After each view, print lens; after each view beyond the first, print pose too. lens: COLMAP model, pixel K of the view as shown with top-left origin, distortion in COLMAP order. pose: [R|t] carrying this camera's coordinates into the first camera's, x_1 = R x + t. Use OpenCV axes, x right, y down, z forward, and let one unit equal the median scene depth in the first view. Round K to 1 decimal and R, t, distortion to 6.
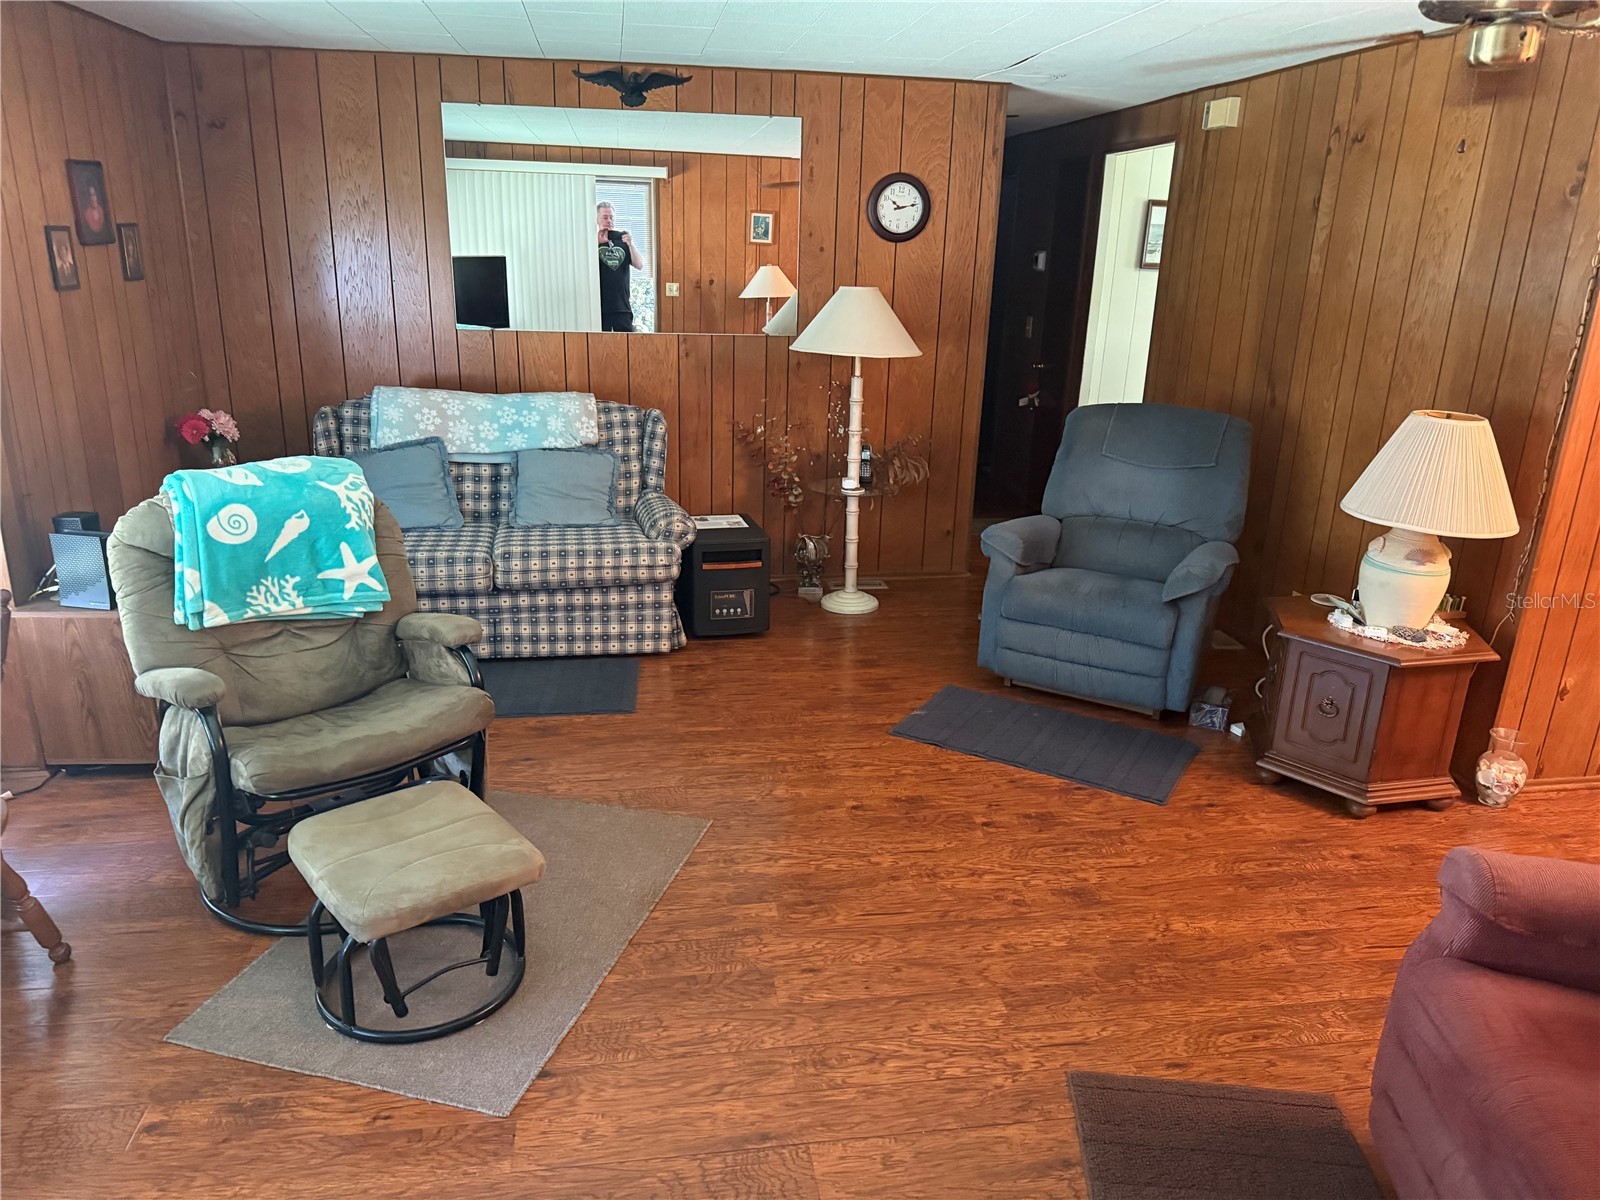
lens RADIAL K [[1142.9, 0, 800.0], [0, 1142.9, 600.0], [0, 0, 1]] dist [0.017247, -0.006960]
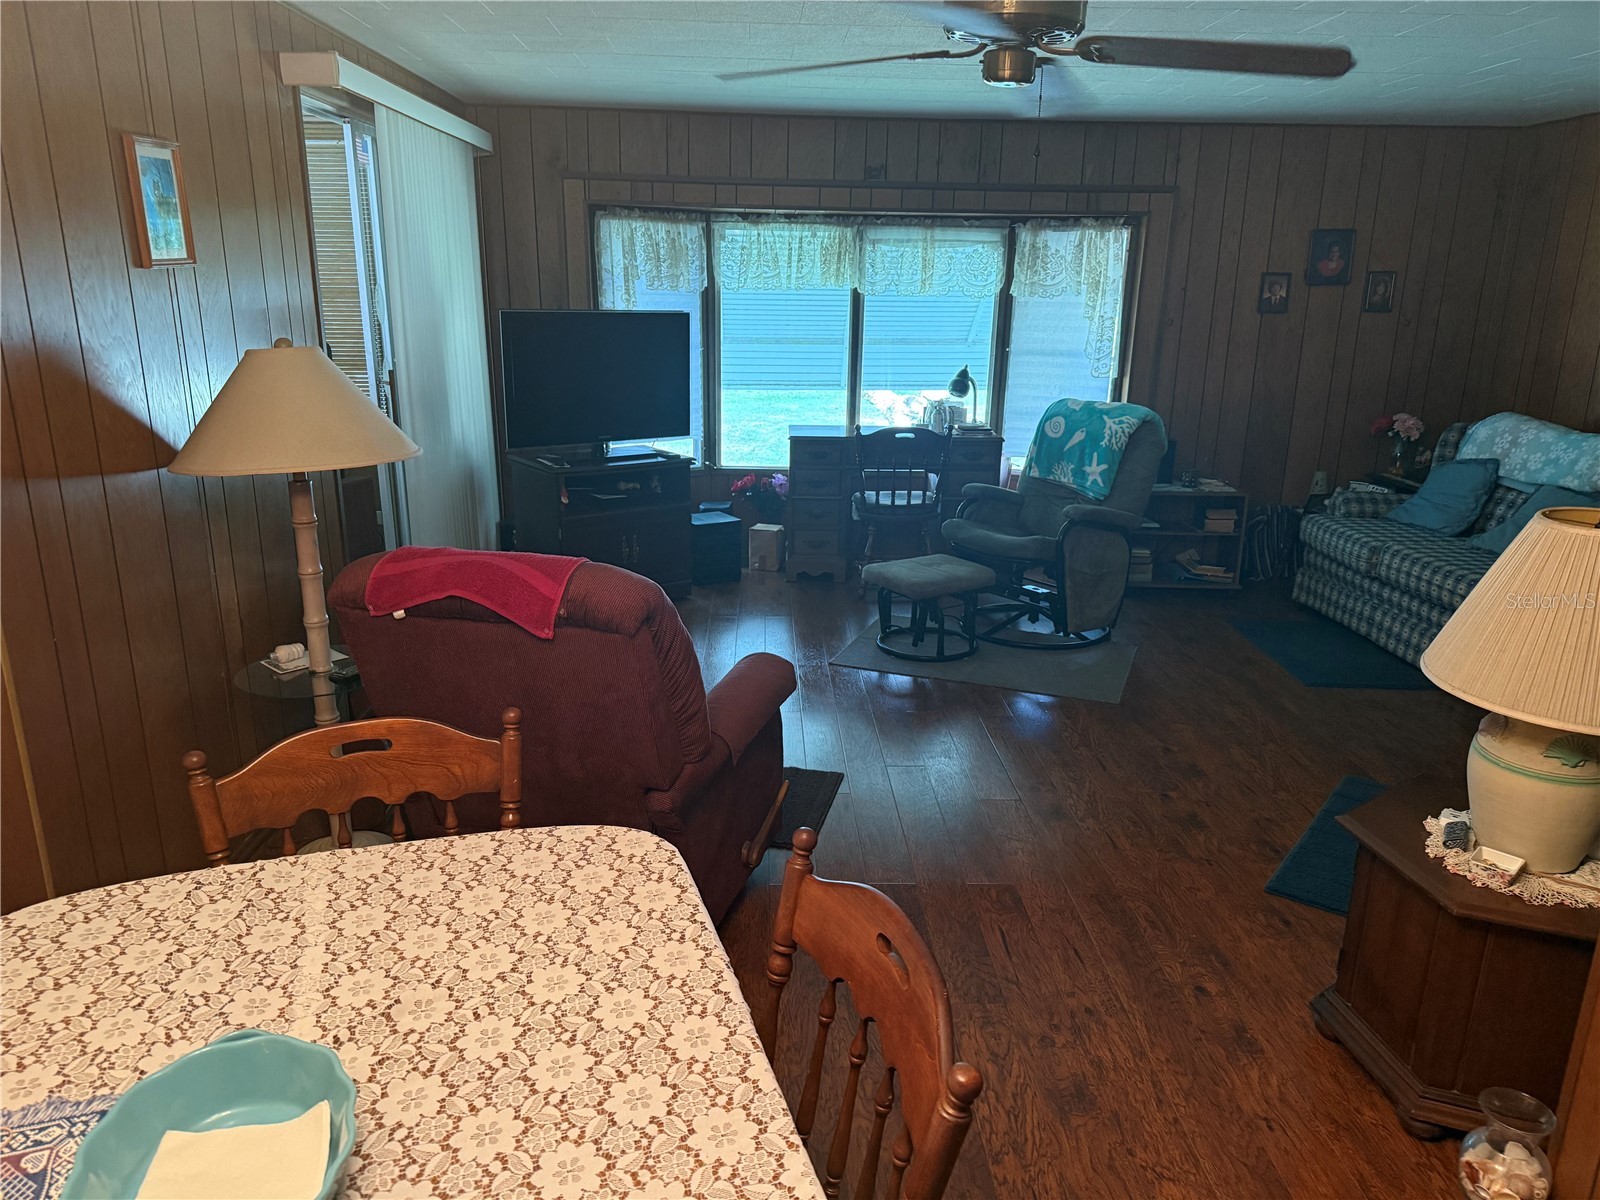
lens RADIAL K [[1142.9, 0, 800.0], [0, 1142.9, 600.0], [0, 0, 1]] dist [0.017247, -0.006960]
pose [[-0.098697, 0.244735, -0.964554, 0.928076], [-0.316173, 0.911348, 0.263588, -0.112439], [0.943554, 0.330981, -0.012568, 0.498327]]
